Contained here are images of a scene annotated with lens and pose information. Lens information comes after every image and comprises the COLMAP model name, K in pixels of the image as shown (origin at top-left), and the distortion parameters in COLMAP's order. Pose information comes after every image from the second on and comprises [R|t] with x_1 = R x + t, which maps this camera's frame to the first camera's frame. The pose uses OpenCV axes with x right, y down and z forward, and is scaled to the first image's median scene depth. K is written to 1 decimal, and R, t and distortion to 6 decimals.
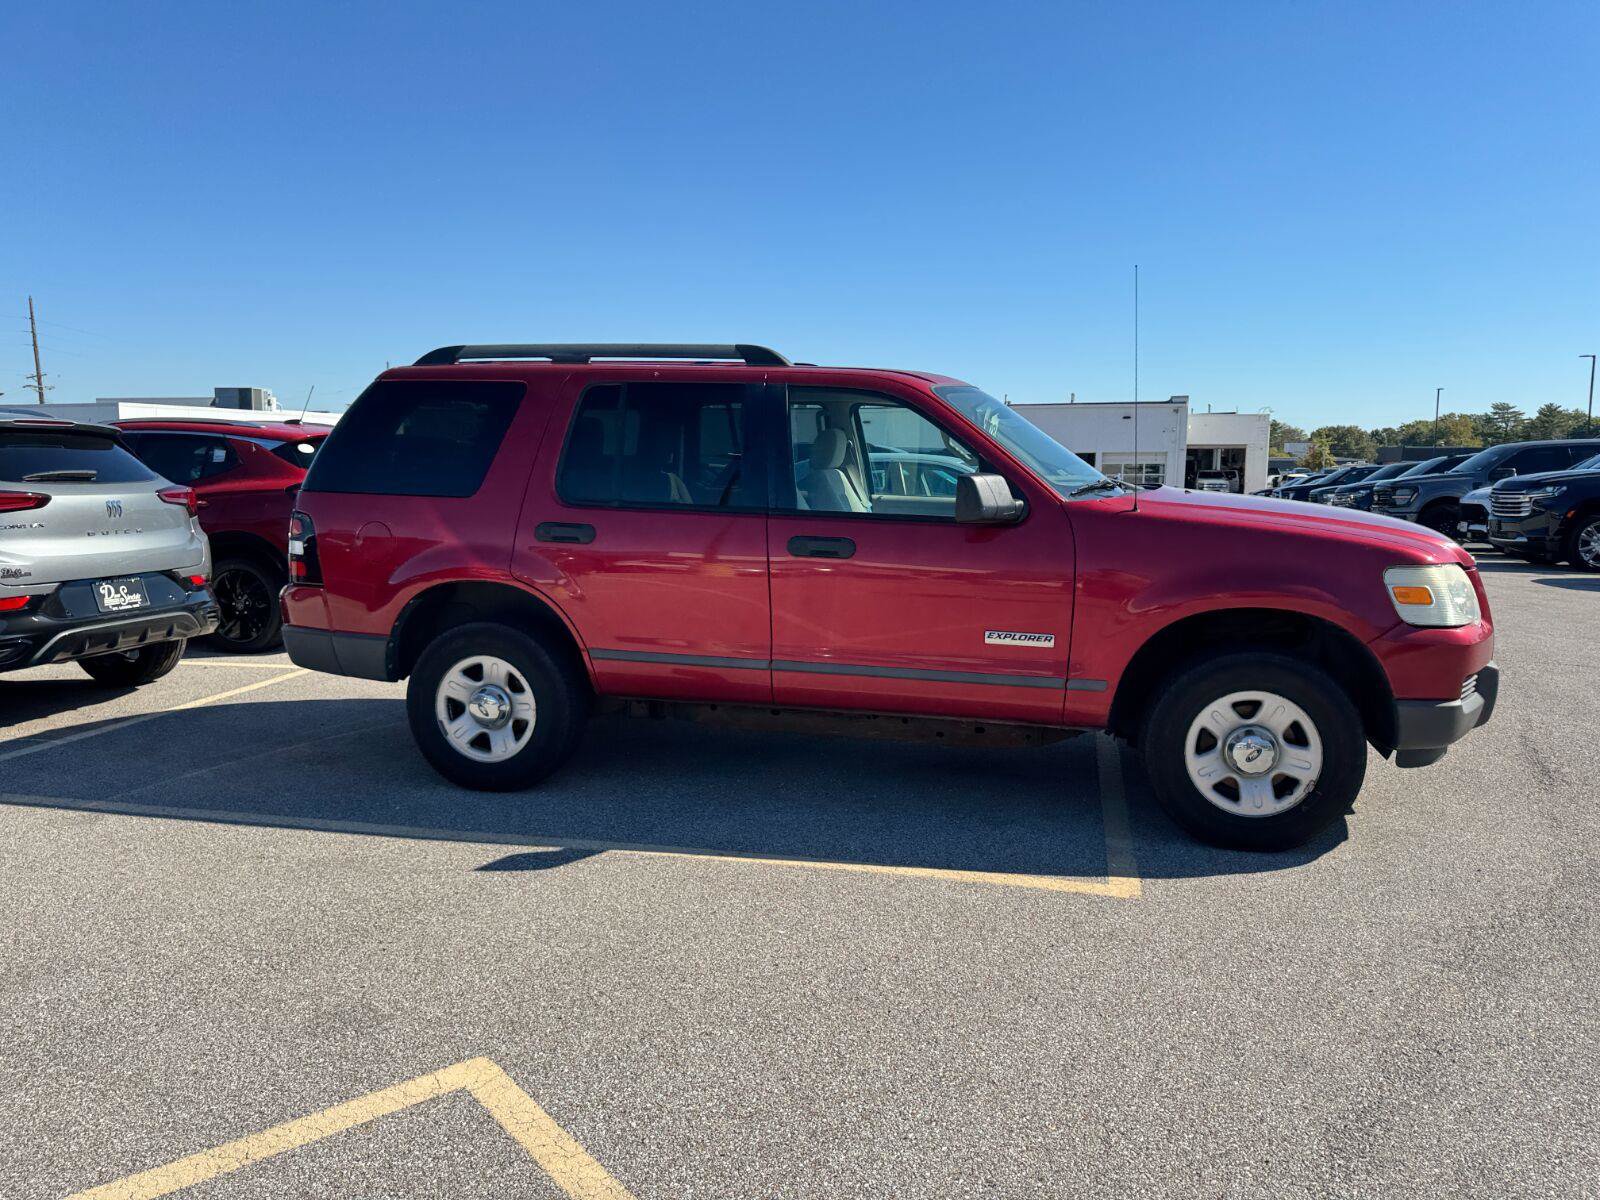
lens RADIAL K [[1126.2, 0, 801.6], [0, 1126.2, 597.1], [0, 0, 1]] dist [0.037816, -0.045605]
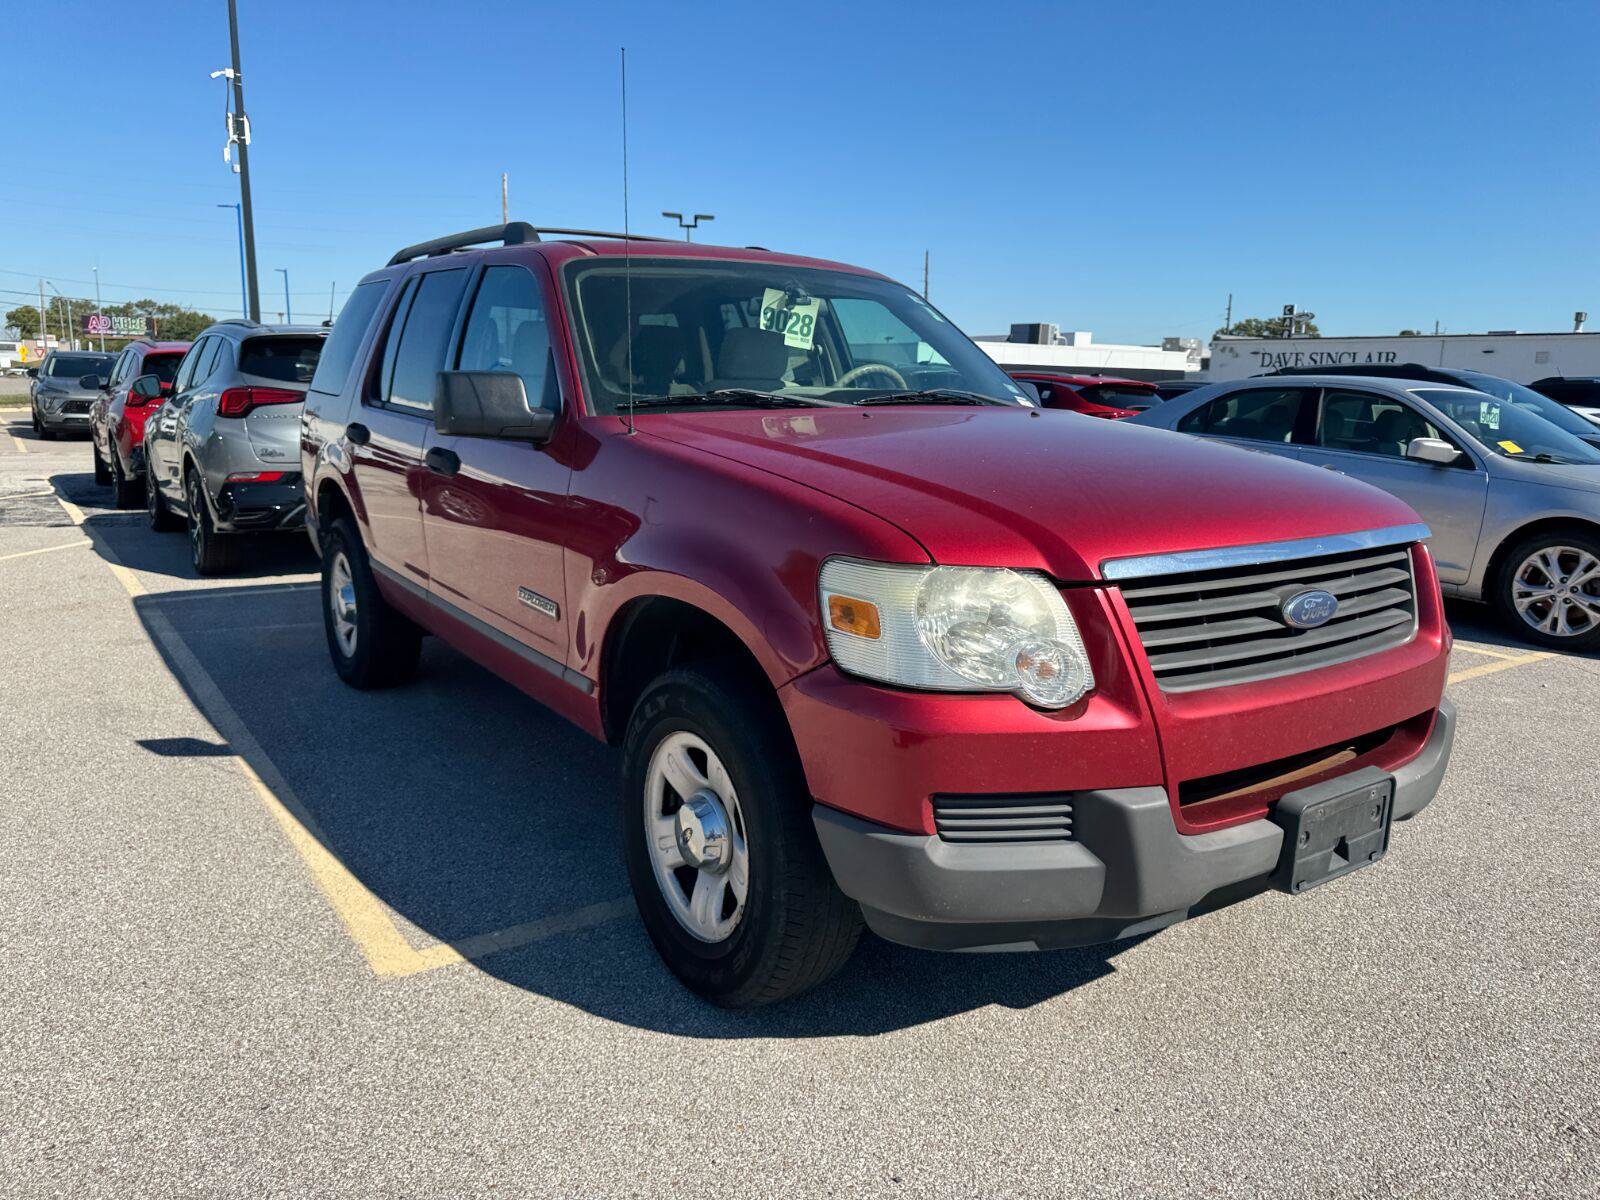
lens RADIAL K [[1126.2, 0, 801.6], [0, 1126.2, 597.1], [0, 0, 1]] dist [0.037816, -0.045605]
pose [[0.753717, 0.136579, -0.642851, 0.748995], [-0.101042, 0.990619, 0.091999, -0.048127], [0.649386, -0.004386, 0.760447, 0.522974]]
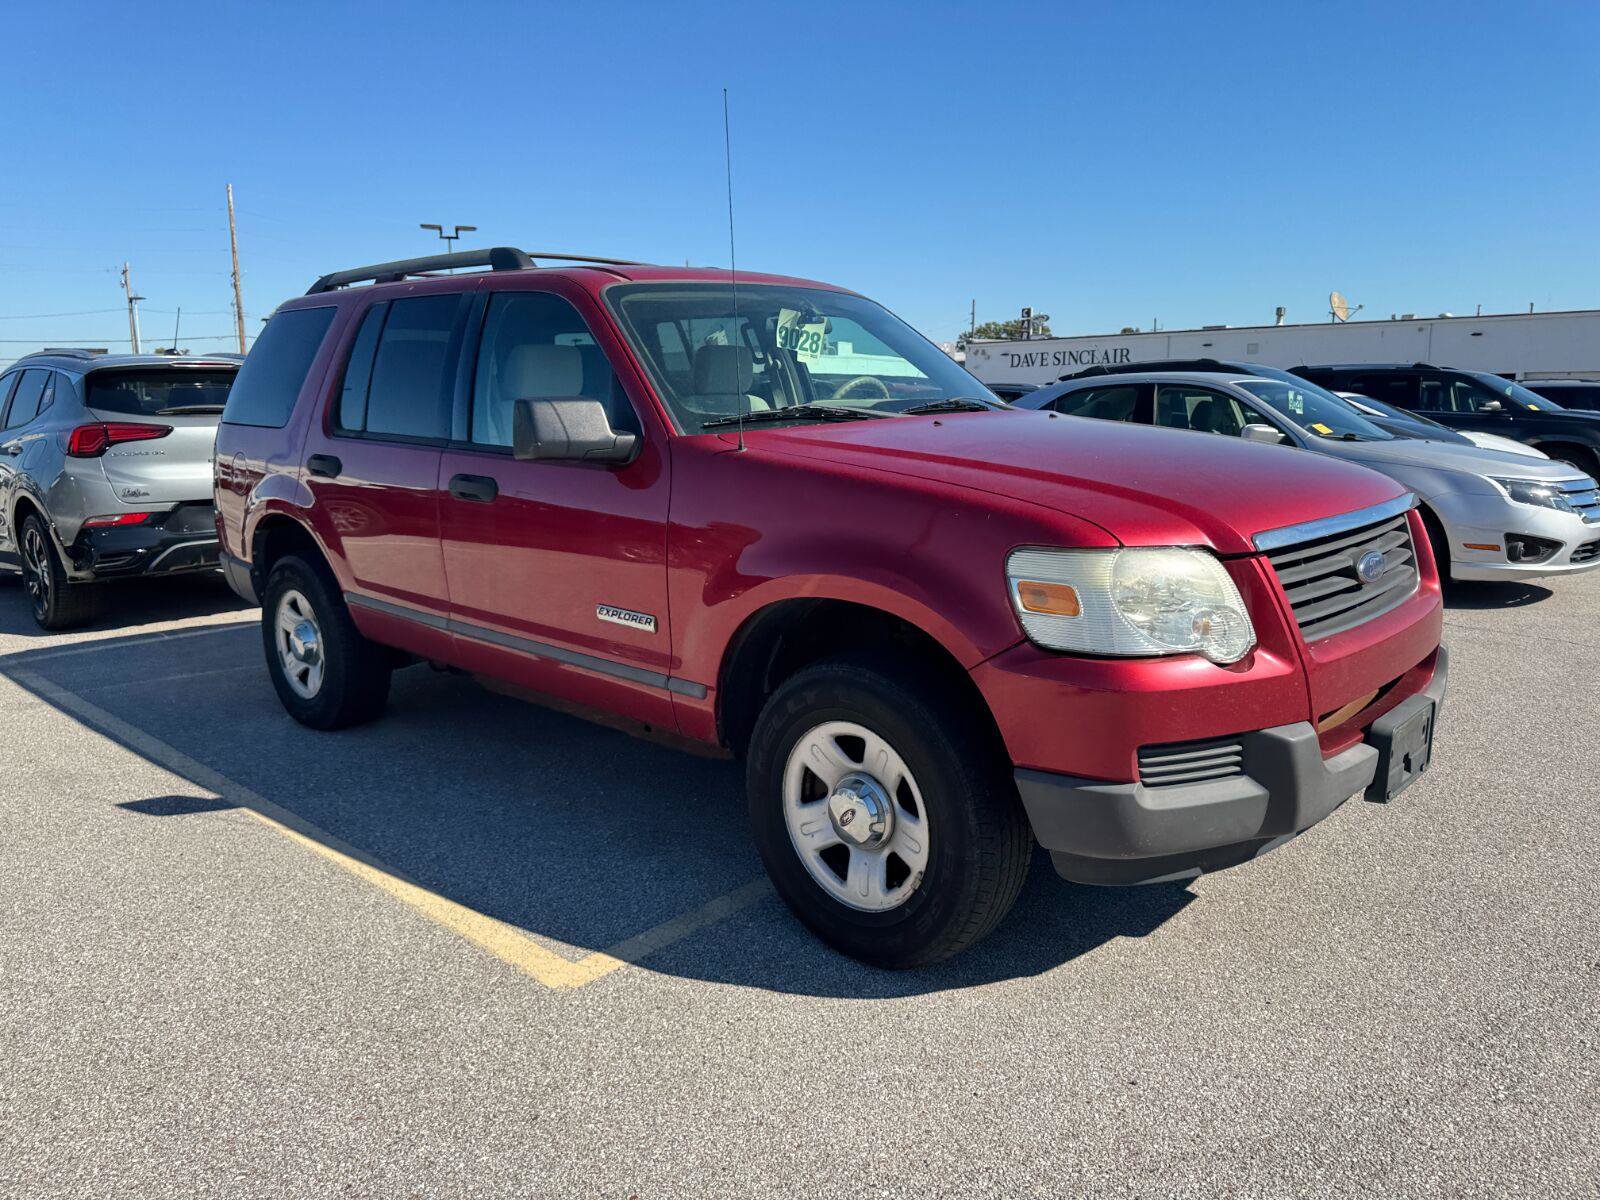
lens RADIAL K [[1115.9, 0, 808.6], [0, 1115.9, 603.5], [0, 0, 1]] dist [0.086786, -0.123859]
pose [[0.873911, 0.074173, -0.480394, 0.624822], [-0.043021, 0.996213, 0.075556, -0.032589], [0.484179, -0.045362, 0.873792, 0.379813]]
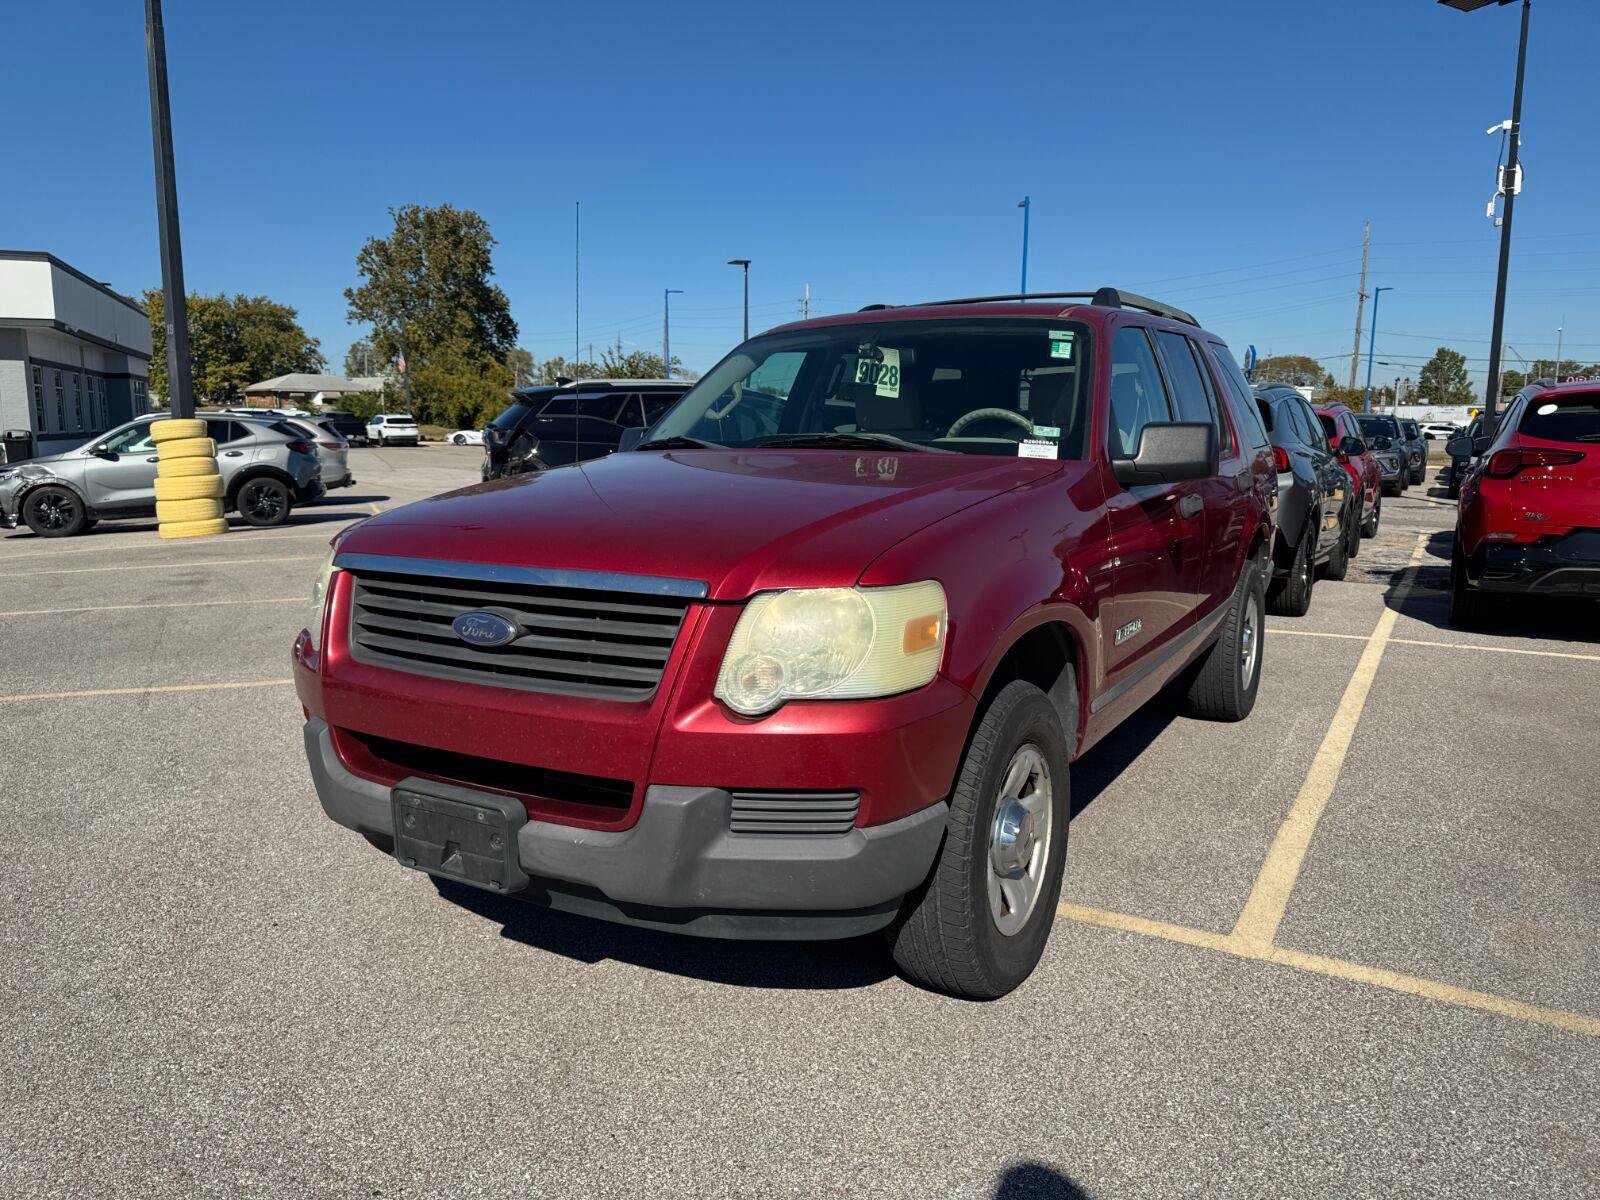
lens RADIAL K [[1115.5, 0, 783.9], [0, 1115.5, 606.3], [0, 0, 1]] dist [0.052909, -0.070151]
pose [[-0.291122, 0.149027, -0.945007, 1.061207], [-0.119857, 0.974328, 0.190575, -0.149856], [0.949148, 0.168746, -0.265787, 1.329530]]
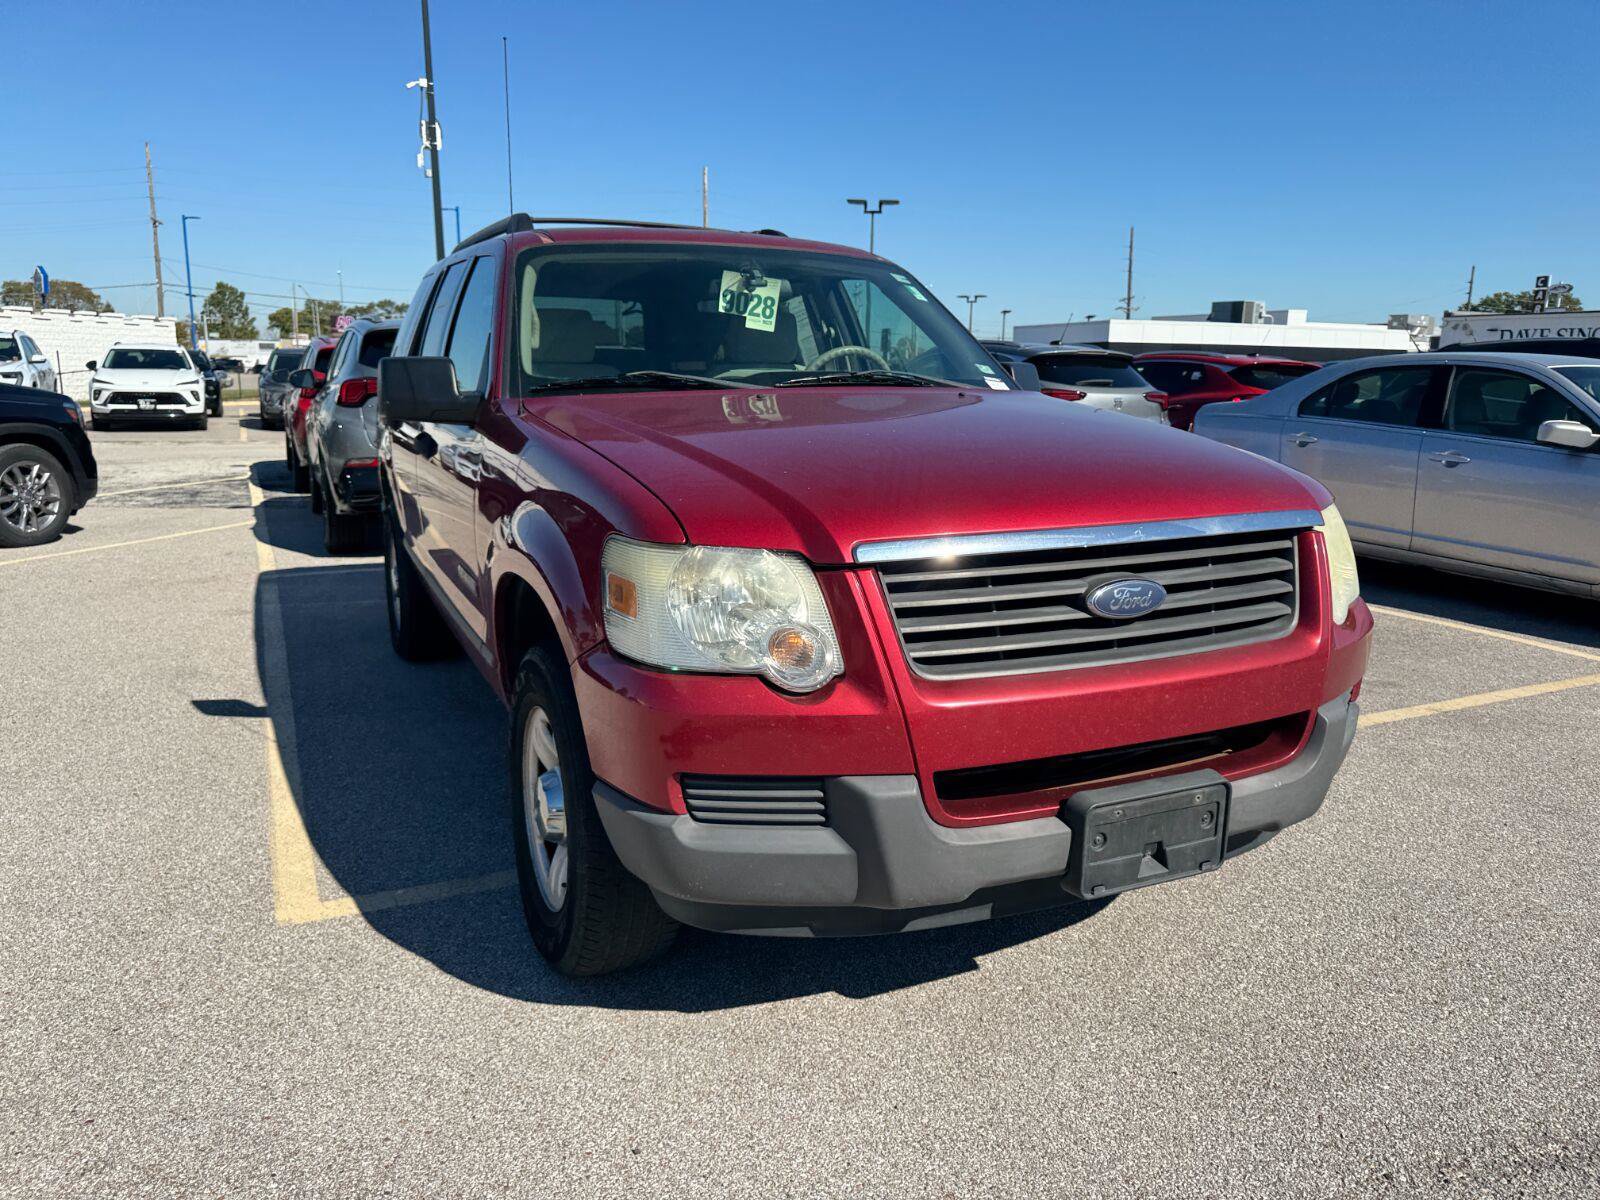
lens RADIAL K [[1130.4, 0, 802.9], [0, 1130.4, 608.0], [0, 0, 1]] dist [0.030596, -0.038083]
pose [[0.631644, 0.164872, -0.757524, 0.868782], [-0.103518, 0.986311, 0.128351, -0.062021], [0.768316, -0.002654, 0.640065, 0.644759]]
